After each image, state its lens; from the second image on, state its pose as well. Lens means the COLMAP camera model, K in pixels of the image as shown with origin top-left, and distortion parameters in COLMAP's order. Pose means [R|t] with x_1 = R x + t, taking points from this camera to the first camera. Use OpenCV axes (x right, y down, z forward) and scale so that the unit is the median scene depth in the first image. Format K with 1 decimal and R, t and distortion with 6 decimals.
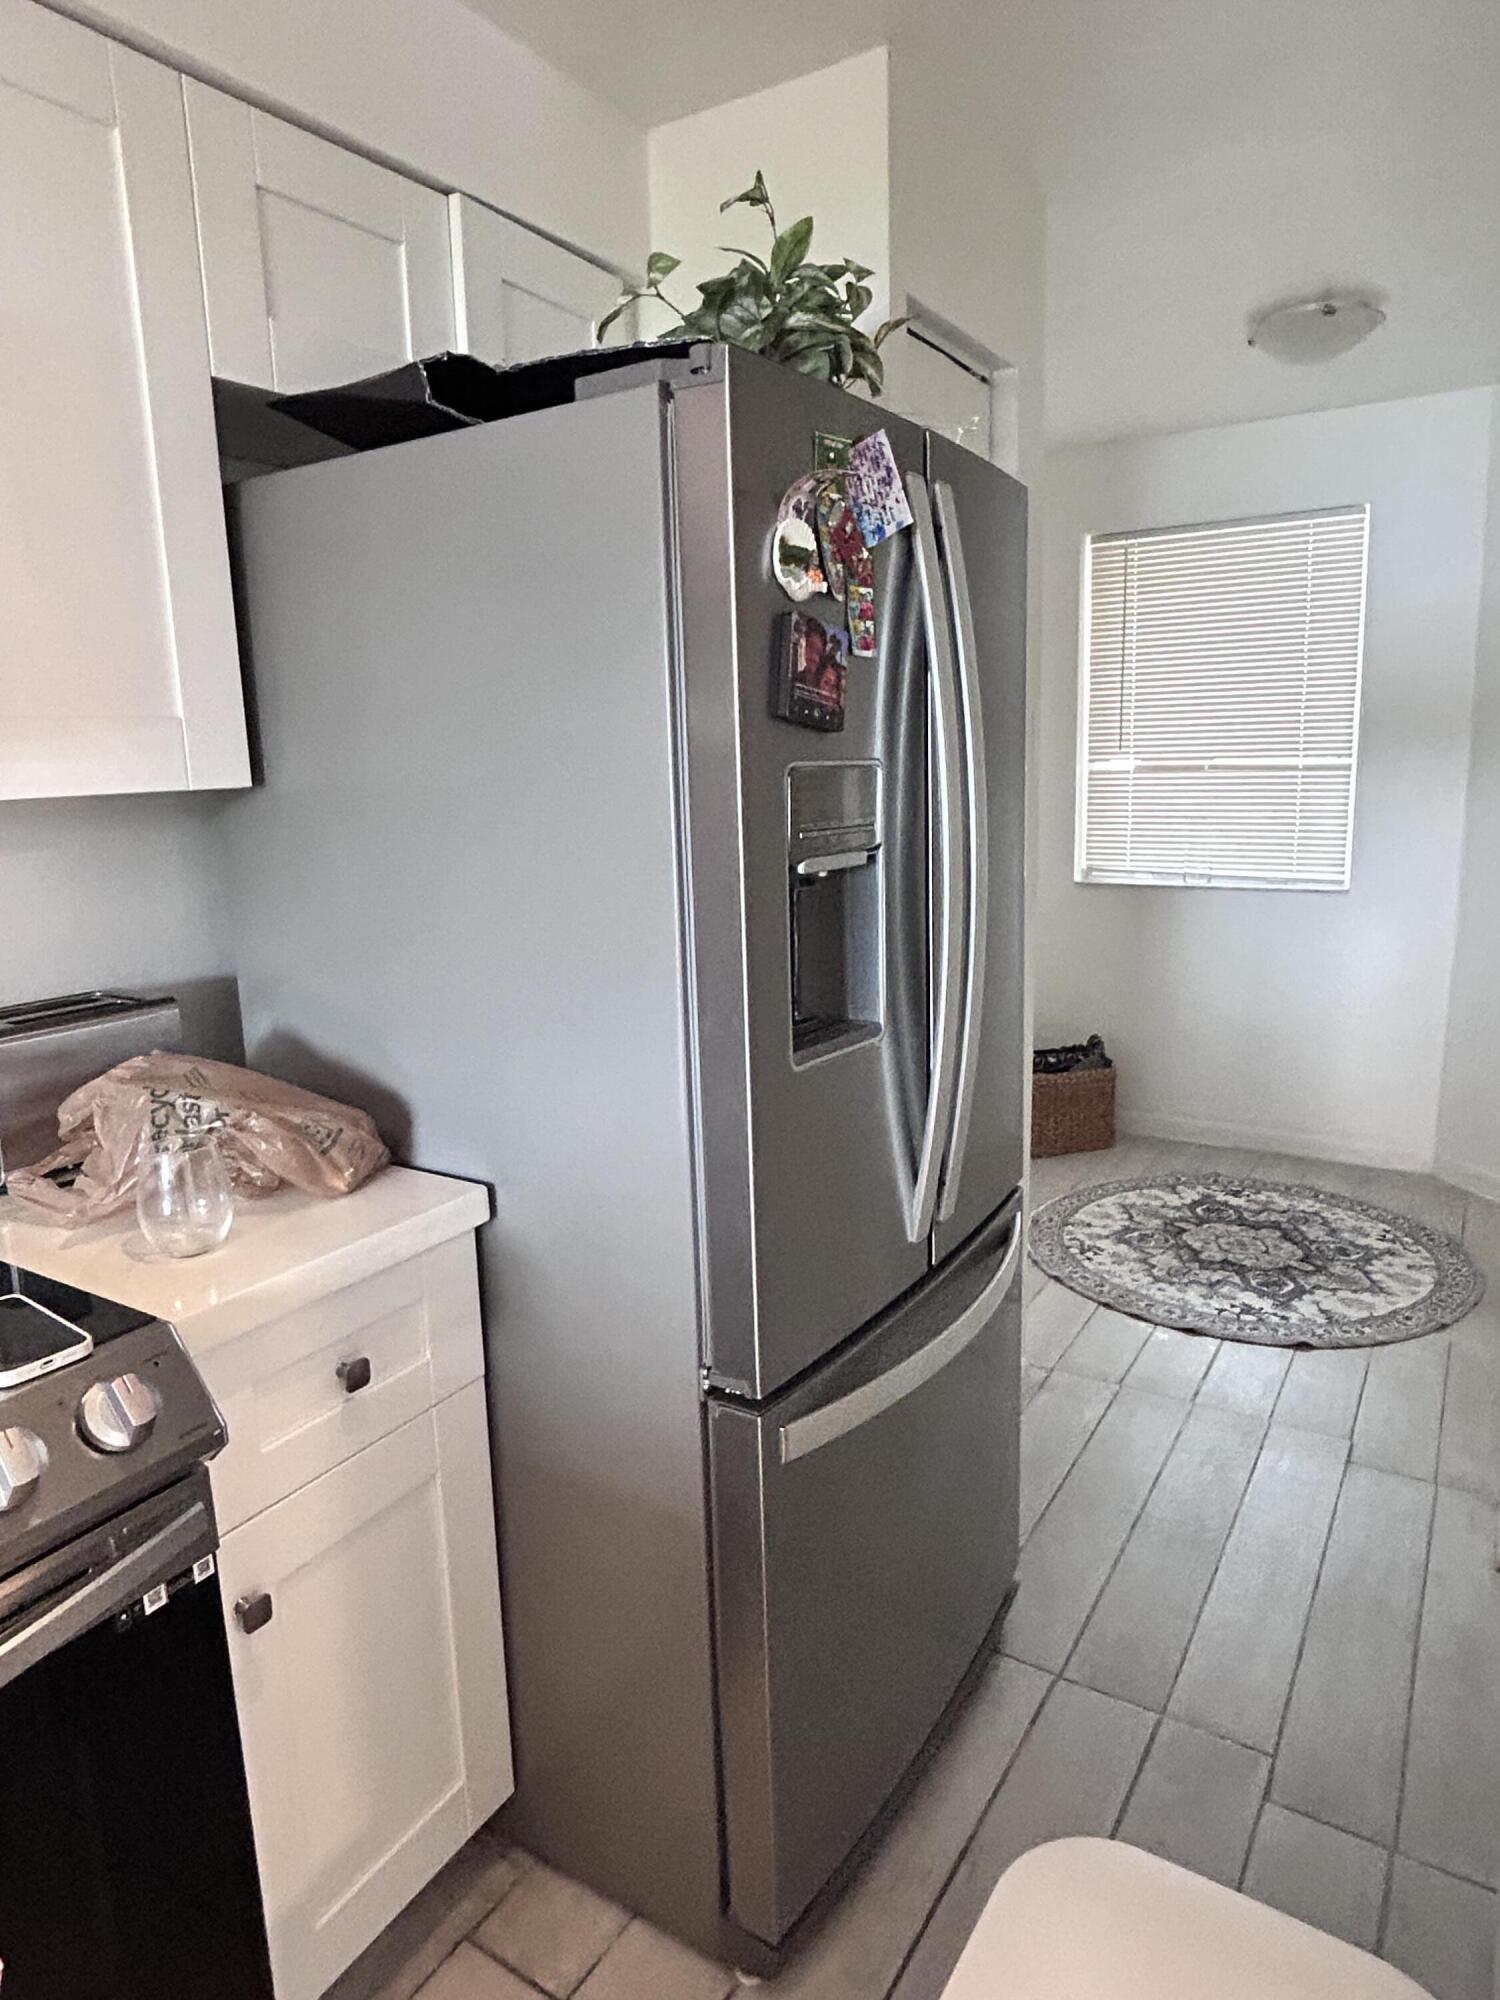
lens RADIAL K [[1214.6, 0, 749.3], [0, 1214.6, 985.7], [0, 0, 1]] dist [-0.004244, -0.010271]
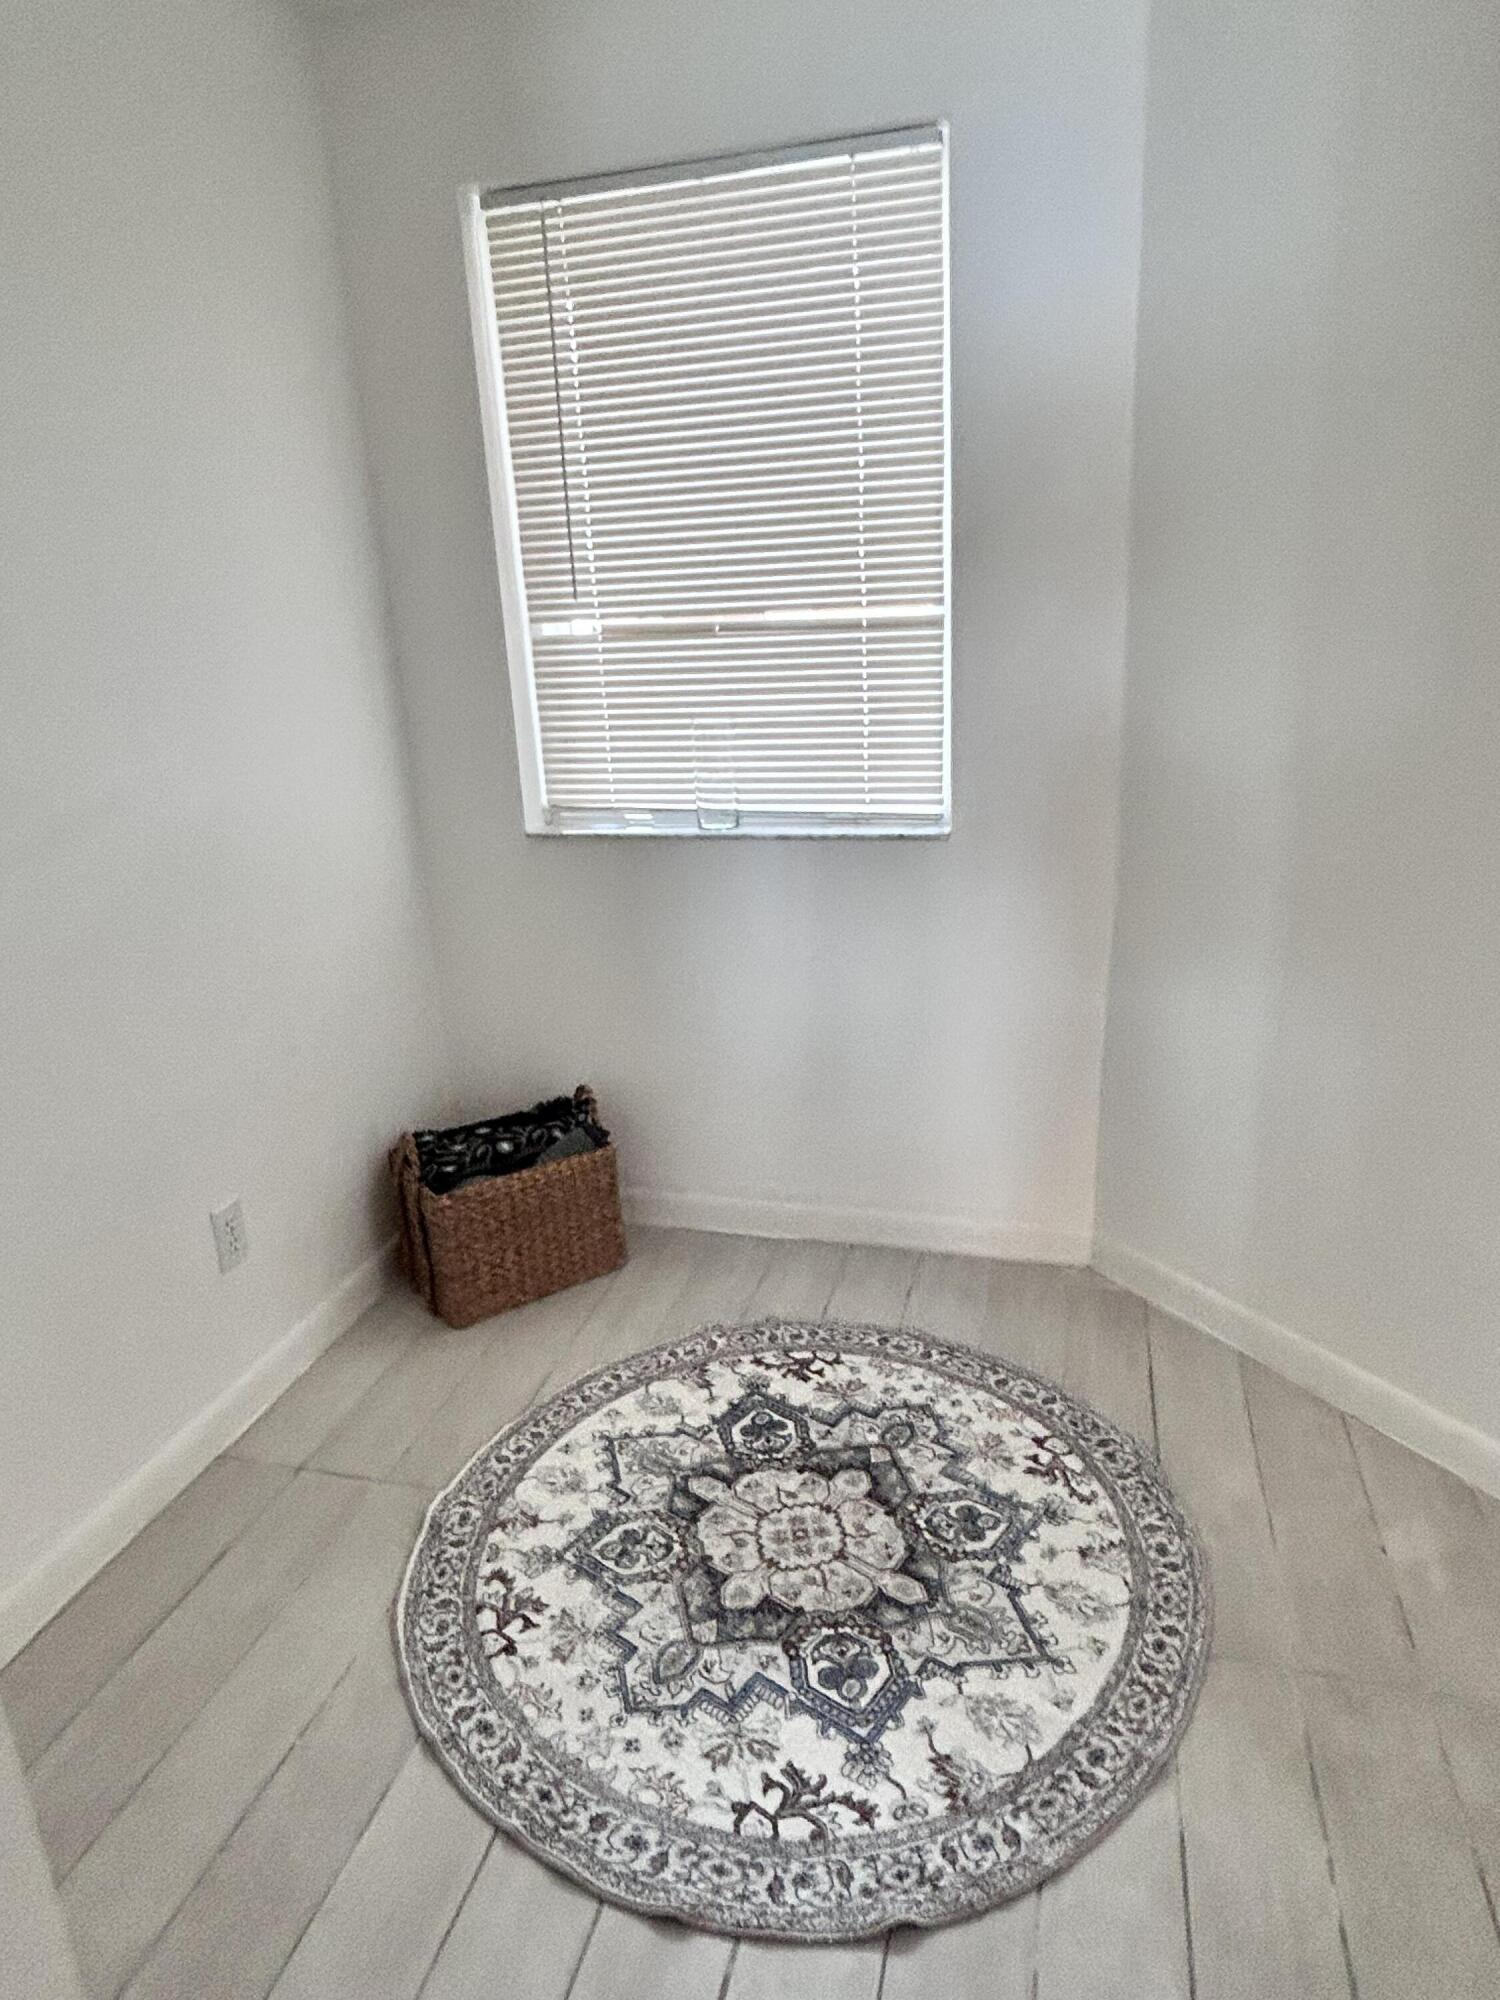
lens RADIAL K [[1214.6, 0, 743.7], [0, 1214.6, 1006.1], [0, 0, 1]] dist [-0.004244, -0.010271]
pose [[0.958706, -0.107358, 0.263357, 0.260185], [0.074930, 0.988645, 0.130255, -0.090960], [-0.274351, -0.105143, 0.955864, 0.506007]]
